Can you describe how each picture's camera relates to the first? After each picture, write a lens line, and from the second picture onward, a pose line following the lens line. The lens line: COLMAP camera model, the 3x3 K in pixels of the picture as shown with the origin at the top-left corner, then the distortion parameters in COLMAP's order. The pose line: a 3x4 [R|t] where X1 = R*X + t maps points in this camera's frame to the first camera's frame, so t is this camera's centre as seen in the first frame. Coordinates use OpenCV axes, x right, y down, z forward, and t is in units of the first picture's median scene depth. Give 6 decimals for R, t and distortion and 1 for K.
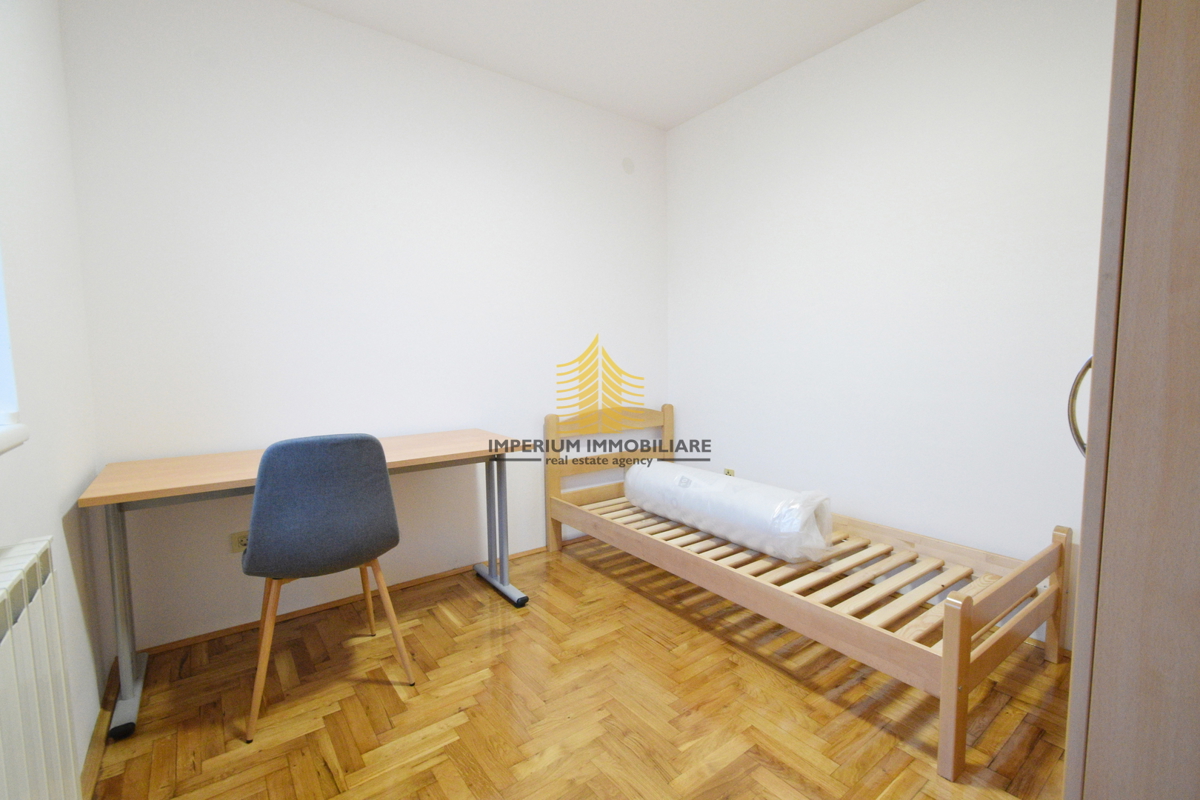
lens RADIAL K [[534.9, 0, 600.0], [0, 534.9, 400.0], [0, 0, 1]] dist [0.000983, -0.000082]
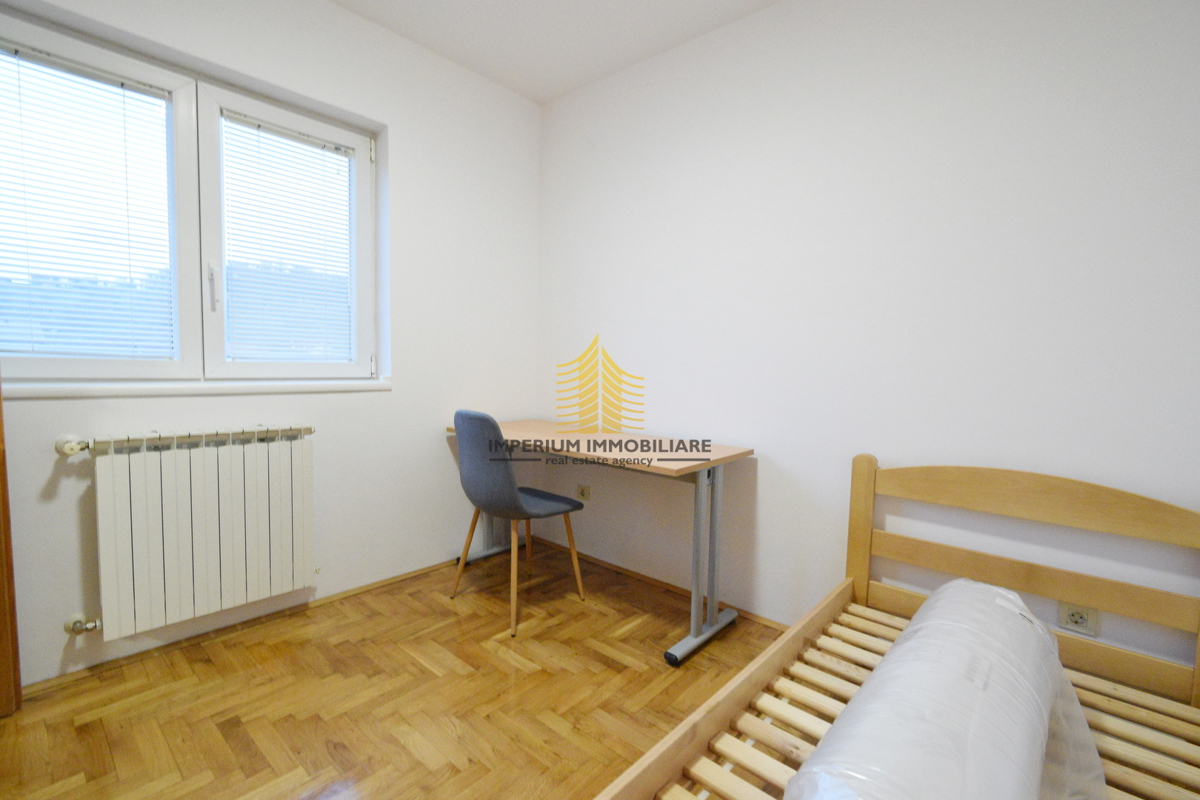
lens RADIAL K [[534.9, 0, 600.0], [0, 534.9, 400.0], [0, 0, 1]] dist [0.000983, -0.000082]
pose [[0.195949, 0.089119, -0.976556, 0.701330], [-0.109776, 0.991596, 0.068464, -0.064681], [0.974450, 0.093787, 0.204086, 0.825205]]
